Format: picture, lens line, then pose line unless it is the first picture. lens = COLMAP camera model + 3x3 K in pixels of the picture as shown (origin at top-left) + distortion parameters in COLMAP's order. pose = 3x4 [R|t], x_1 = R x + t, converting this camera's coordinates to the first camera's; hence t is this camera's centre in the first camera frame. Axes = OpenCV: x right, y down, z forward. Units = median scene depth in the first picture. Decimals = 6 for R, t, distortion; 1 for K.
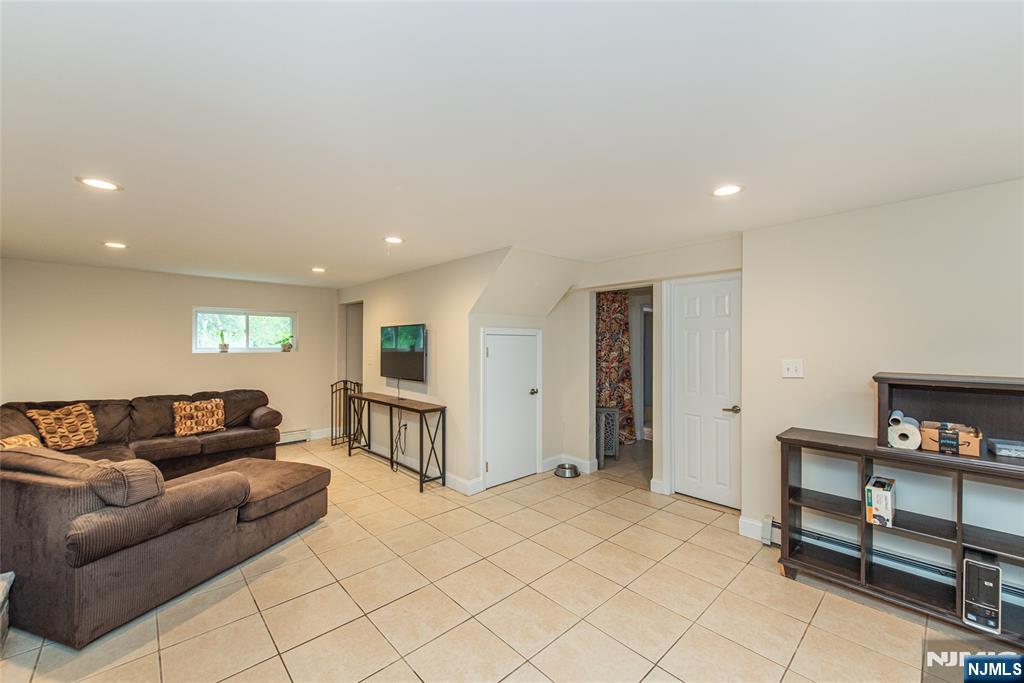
lens RADIAL K [[405.1, 0, 513.7], [0, 405.1, 343.8], [0, 0, 1]] dist [0.000510, -0.000542]
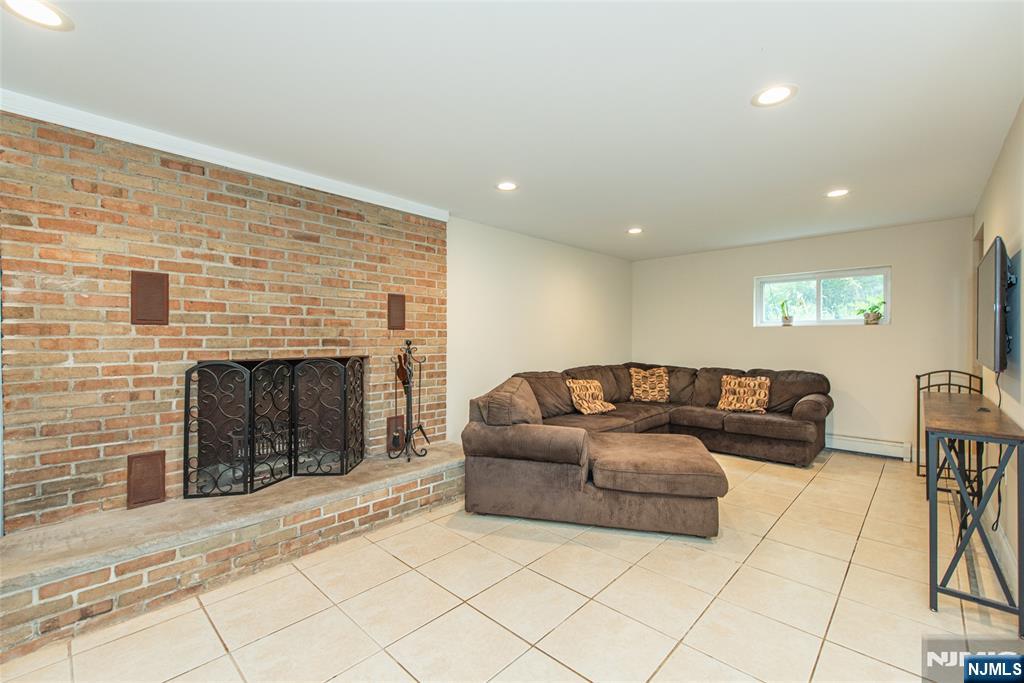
lens RADIAL K [[428.5, 0, 513.5], [0, 428.5, 342.1], [0, 0, 1]] dist [-0.000063, 0.000003]
pose [[0.056235, 0.006737, -0.998395, 0.179511], [0.004334, 0.999966, 0.006992, 0.052256], [0.998408, -0.004721, 0.056204, 0.418083]]
